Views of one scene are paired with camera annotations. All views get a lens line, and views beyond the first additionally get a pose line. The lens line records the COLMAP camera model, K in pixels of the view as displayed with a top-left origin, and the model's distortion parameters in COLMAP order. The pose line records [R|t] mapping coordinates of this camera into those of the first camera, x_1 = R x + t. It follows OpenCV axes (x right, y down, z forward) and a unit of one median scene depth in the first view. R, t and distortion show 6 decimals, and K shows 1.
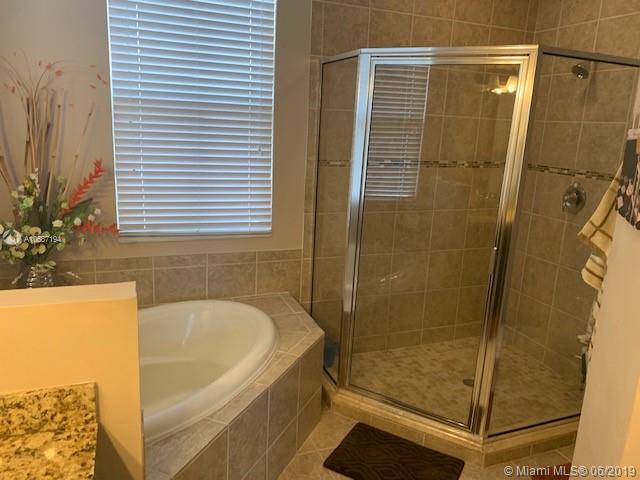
lens RADIAL K [[494.2, 0, 321.9], [0, 494.2, 236.7], [0, 0, 1]] dist [0.024800, -0.015453]
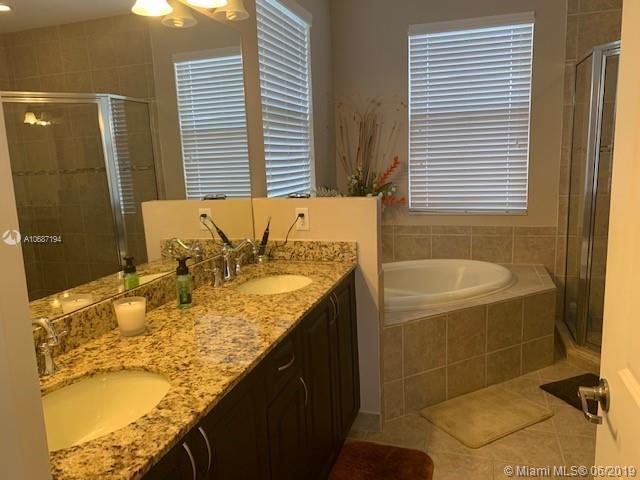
lens RADIAL K [[494.2, 0, 320.3], [0, 494.2, 242.9], [0, 0, 1]] dist [0.024800, -0.015453]
pose [[0.781631, 0.034101, -0.622809, 0.289350], [-0.067503, 0.997265, -0.030113, 0.153979], [0.620078, 0.065579, 0.781794, -0.285474]]
